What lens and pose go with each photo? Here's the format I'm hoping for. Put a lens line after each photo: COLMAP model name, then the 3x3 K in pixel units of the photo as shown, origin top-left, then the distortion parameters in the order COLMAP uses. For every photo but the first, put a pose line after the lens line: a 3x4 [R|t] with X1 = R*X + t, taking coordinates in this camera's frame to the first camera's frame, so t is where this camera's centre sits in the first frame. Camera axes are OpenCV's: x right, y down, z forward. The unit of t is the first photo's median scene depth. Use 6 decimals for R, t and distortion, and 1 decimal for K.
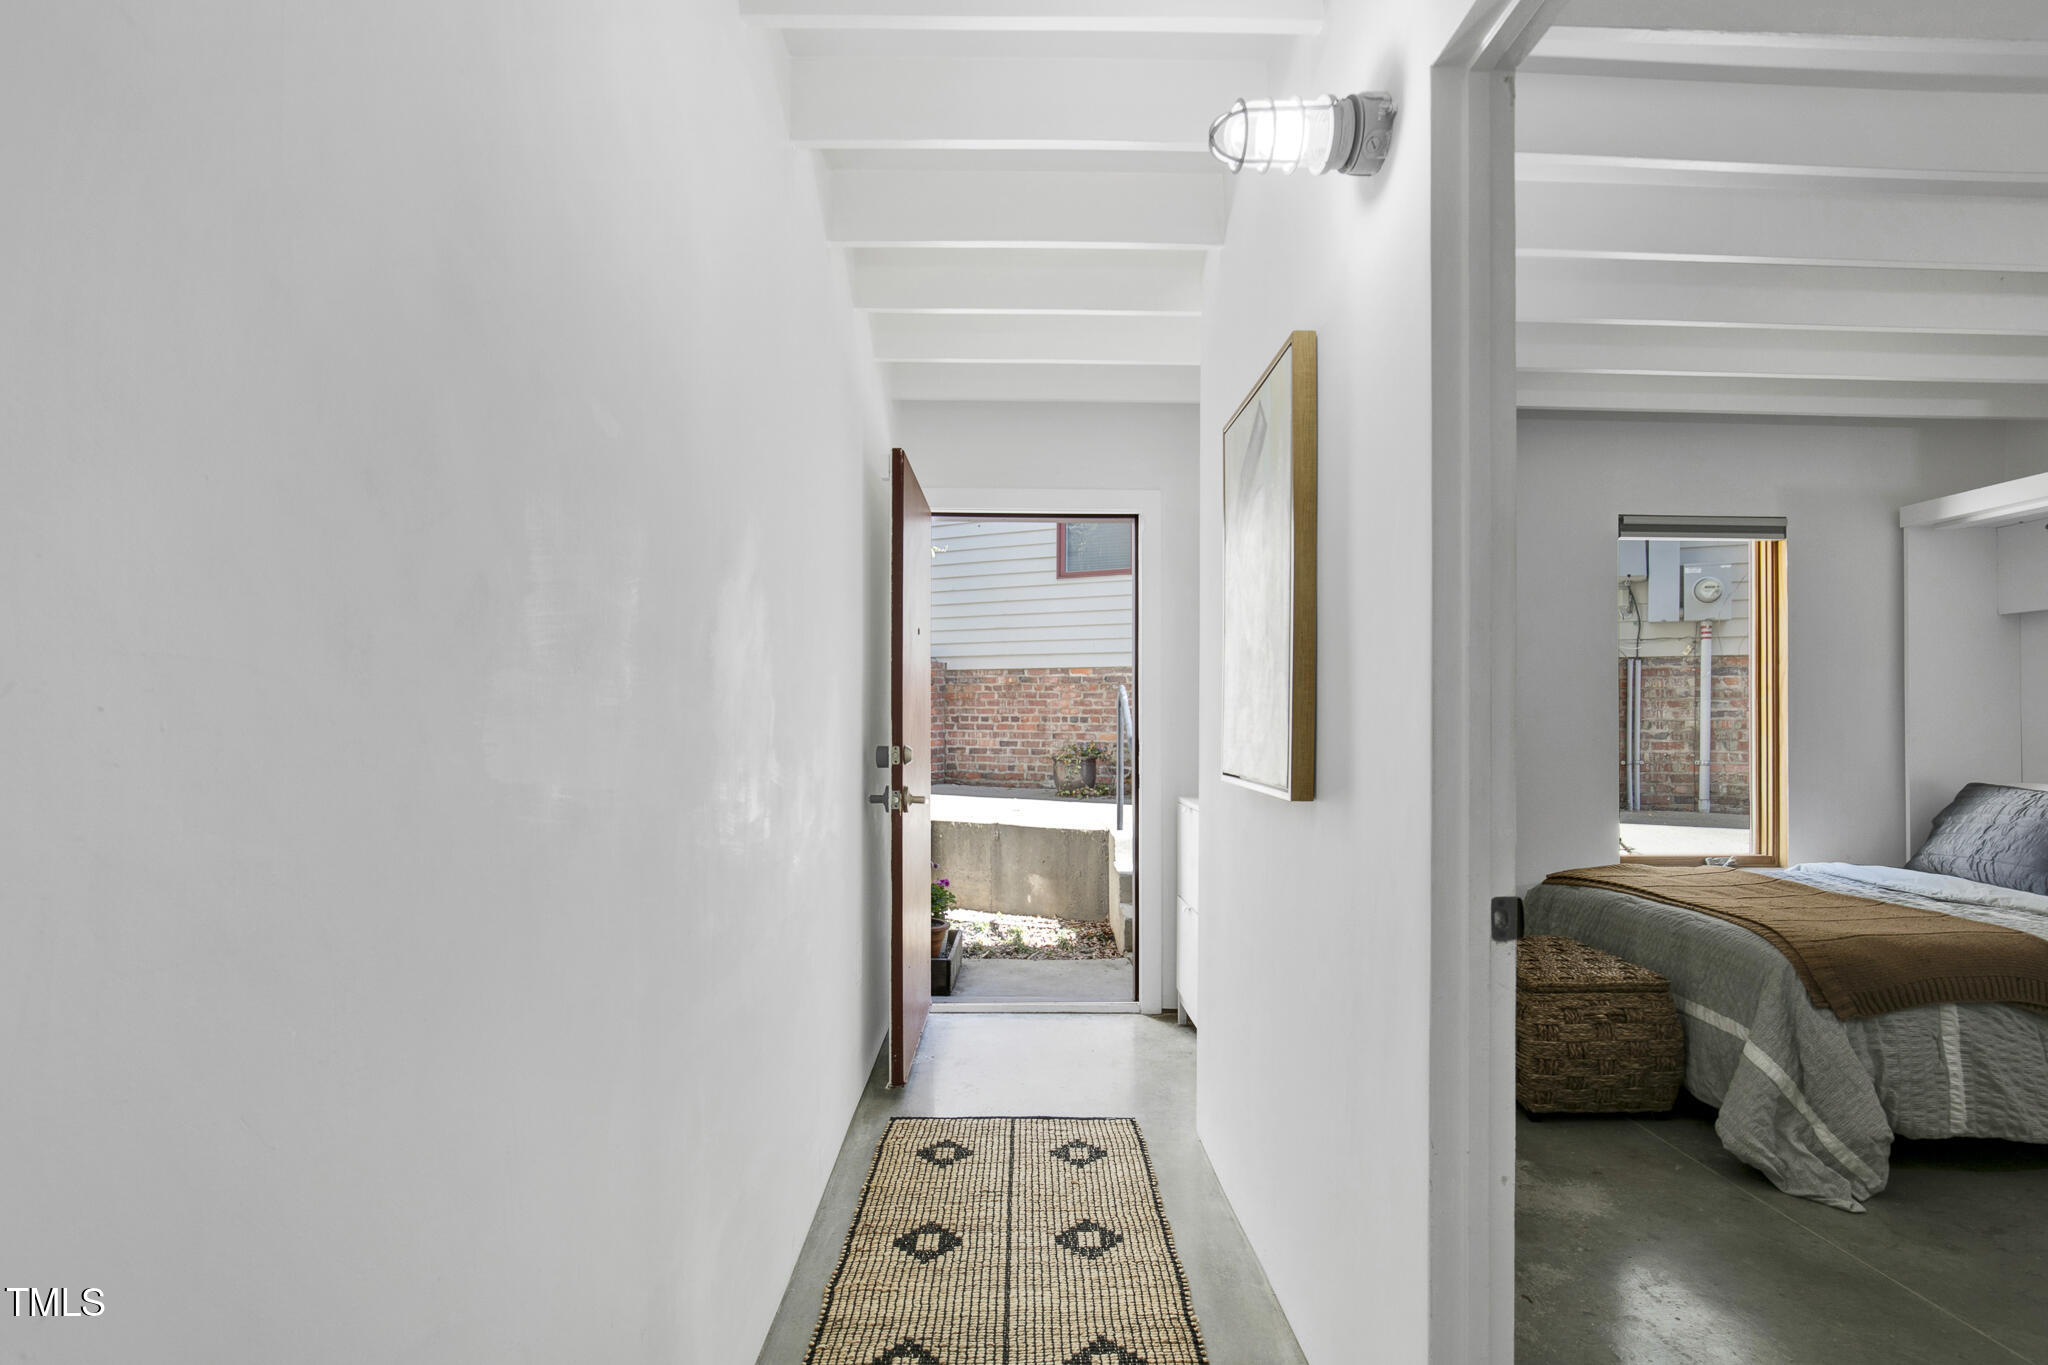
lens RADIAL K [[980.4, 0, 1032.1], [0, 980.4, 699.0], [0, 0, 1]] dist [-0.043102, 0.020702]
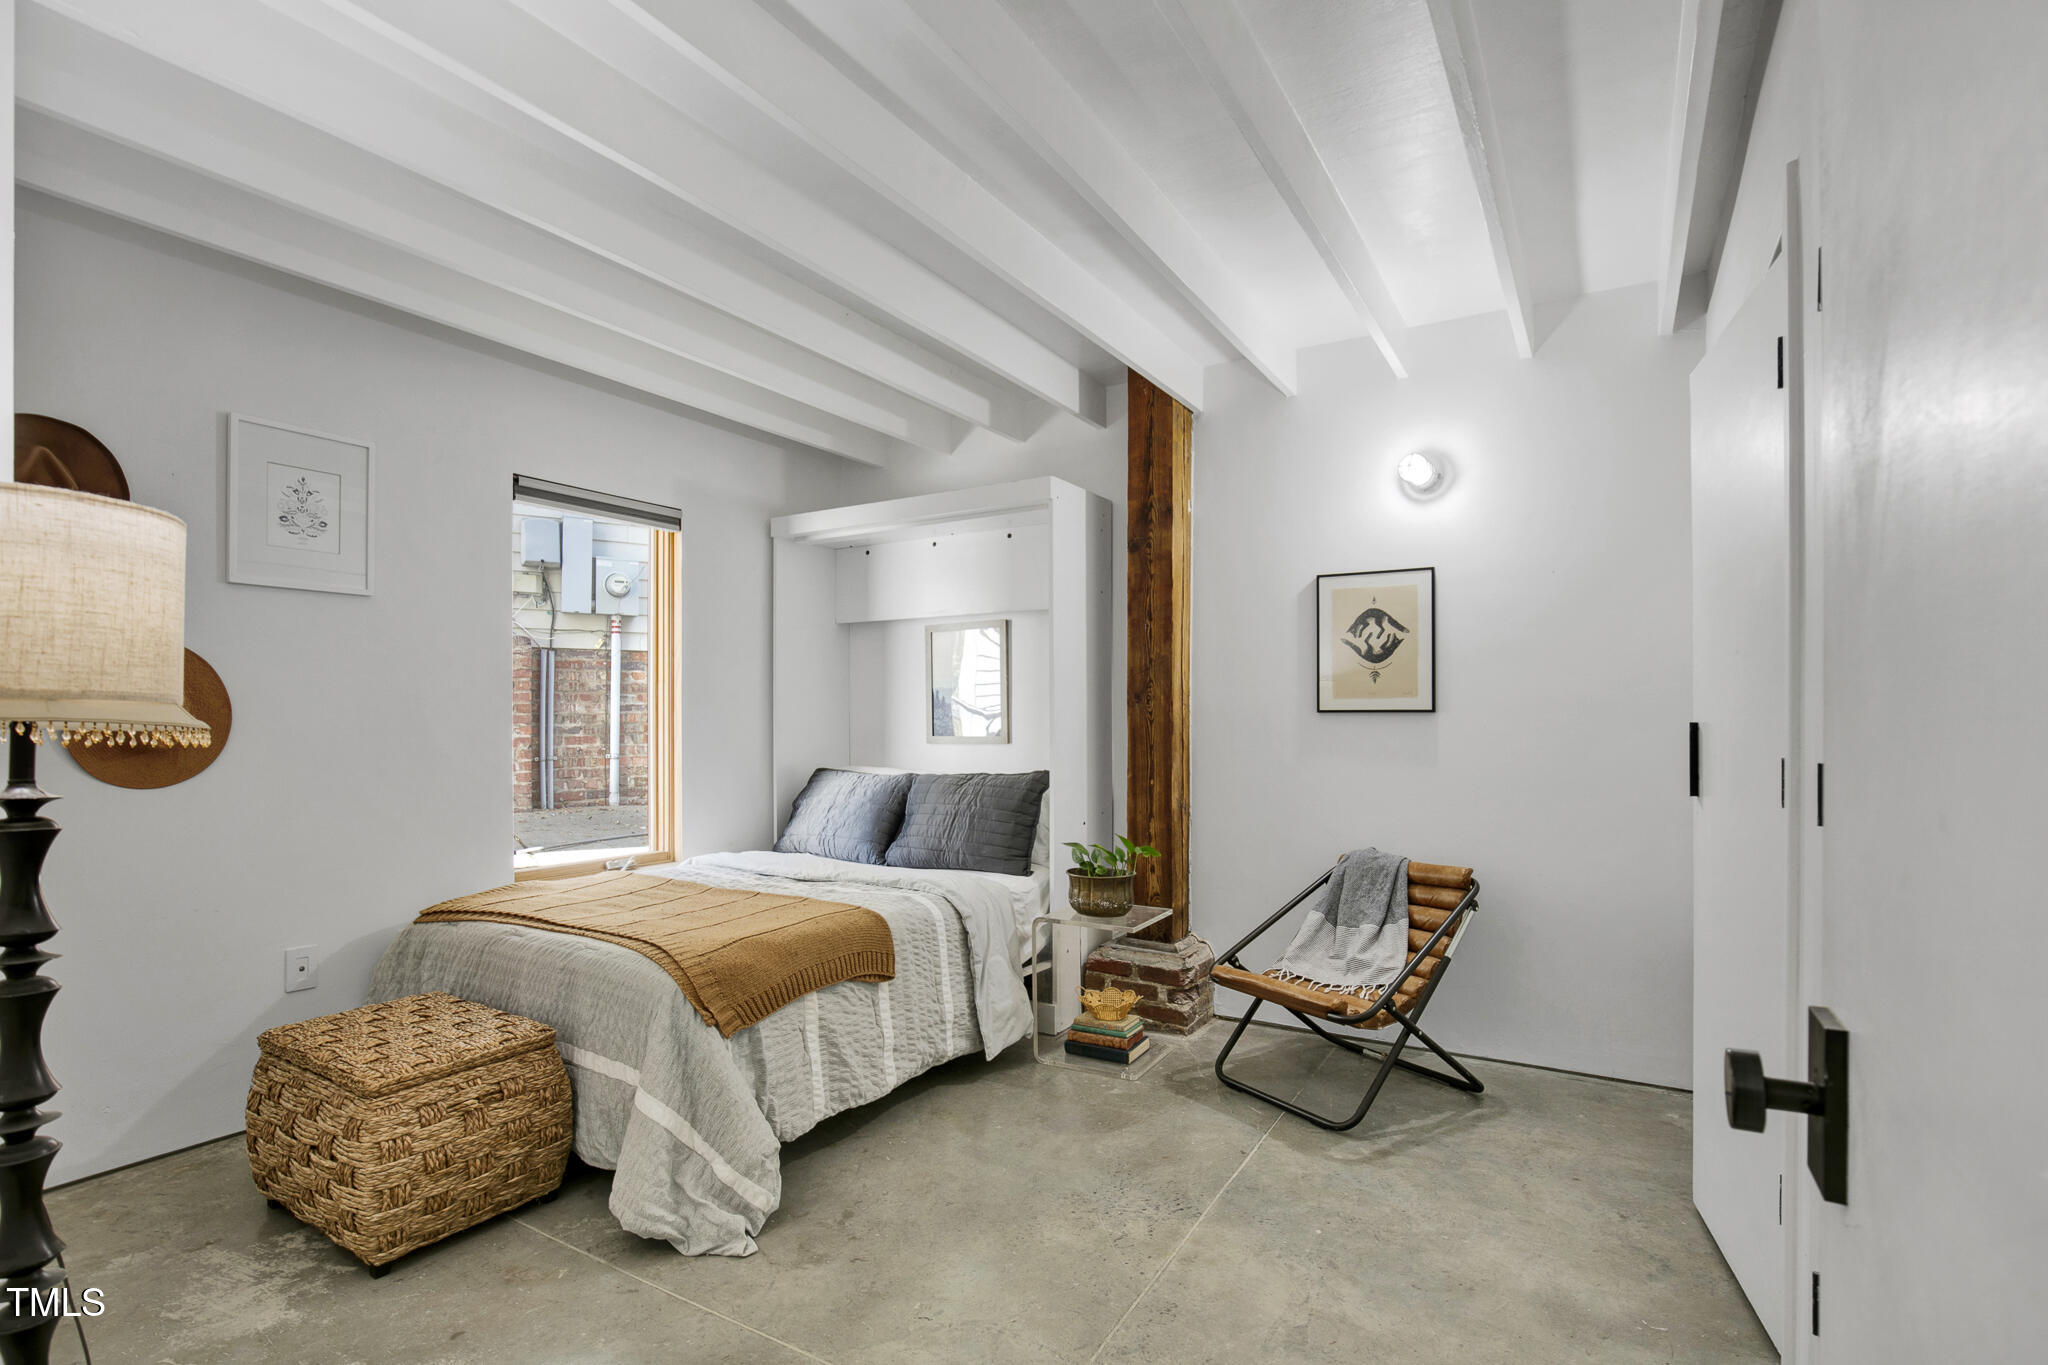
lens RADIAL K [[966.8, 0, 1018.6], [0, 966.8, 722.3], [0, 0, 1]] dist [-0.024833, -0.000420]
pose [[0.544763, -0.014197, 0.838470, 0.183635], [-0.010070, 0.999674, 0.023470, 0.006484], [-0.838529, -0.021229, 0.544443, 0.216571]]
